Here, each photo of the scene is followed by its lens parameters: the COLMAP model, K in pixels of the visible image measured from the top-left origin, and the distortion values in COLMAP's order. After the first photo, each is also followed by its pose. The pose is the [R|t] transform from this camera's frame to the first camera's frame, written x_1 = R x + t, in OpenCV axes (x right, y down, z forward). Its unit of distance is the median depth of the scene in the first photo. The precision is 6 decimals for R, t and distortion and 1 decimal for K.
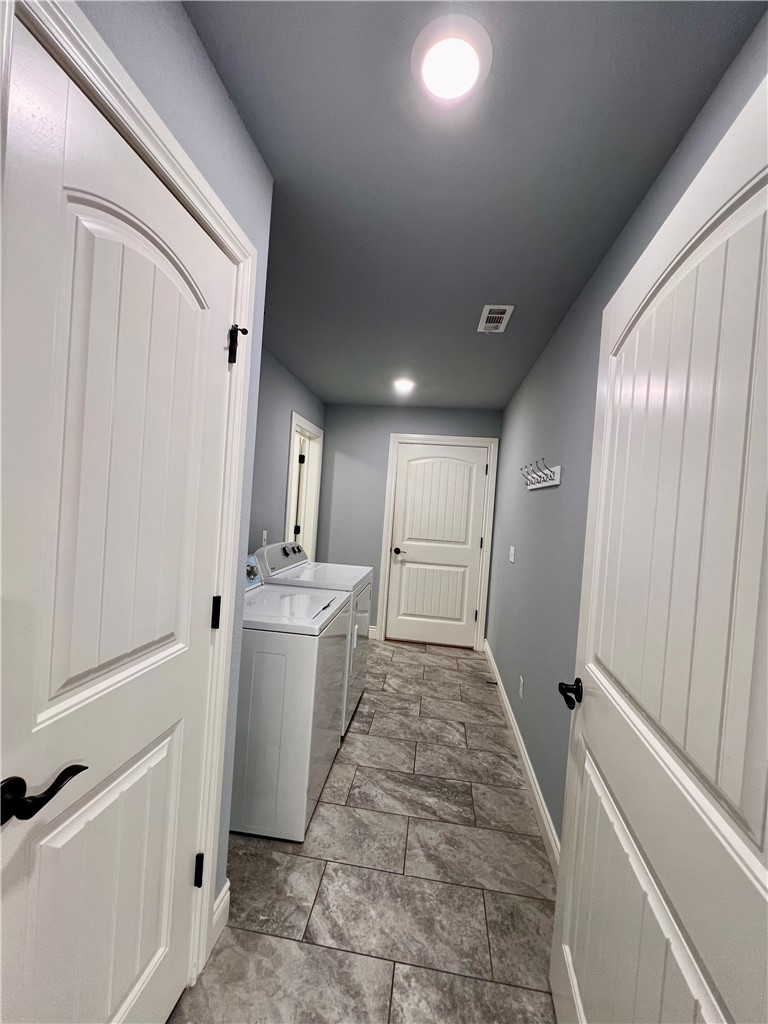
lens RADIAL K [[410.5, 0, 382.4], [0, 410.5, 509.7], [0, 0, 1]] dist [-0.003361, 0.000696]
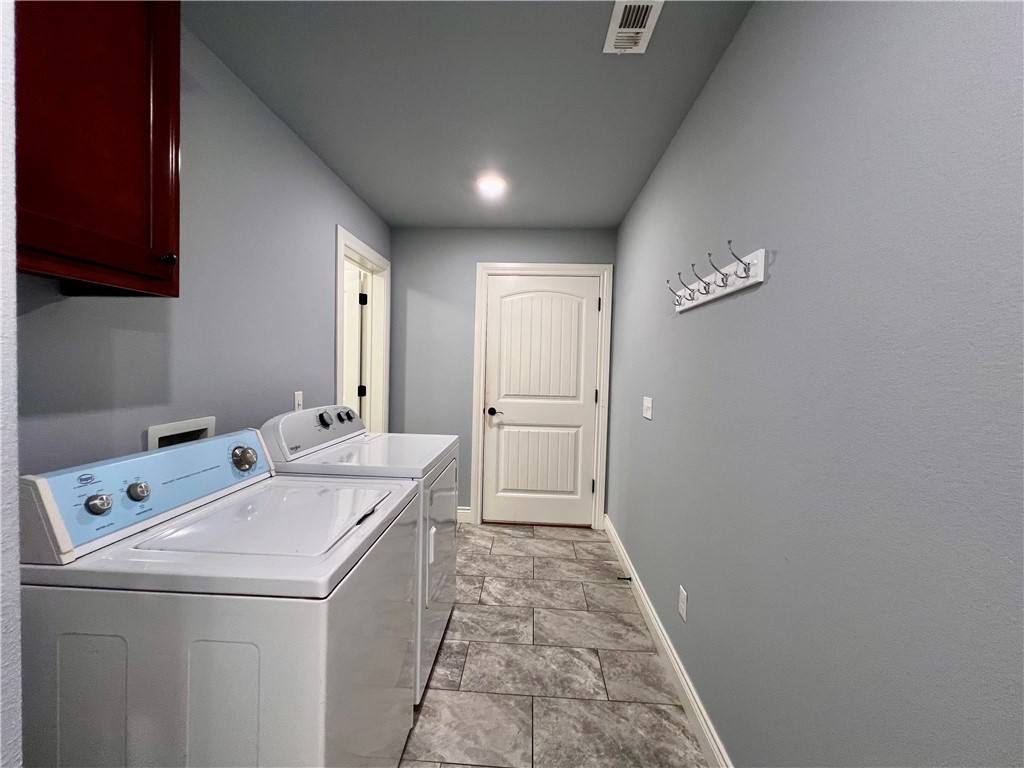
lens RADIAL K [[410.5, 0, 511.2], [0, 410.5, 385.5], [0, 0, 1]] dist [-0.003361, 0.000696]
pose [[0.995596, -0.045394, 0.082027, 0.013140], [0.042515, 0.998429, 0.036510, 0.029860], [-0.083556, -0.032861, 0.995961, 0.271029]]
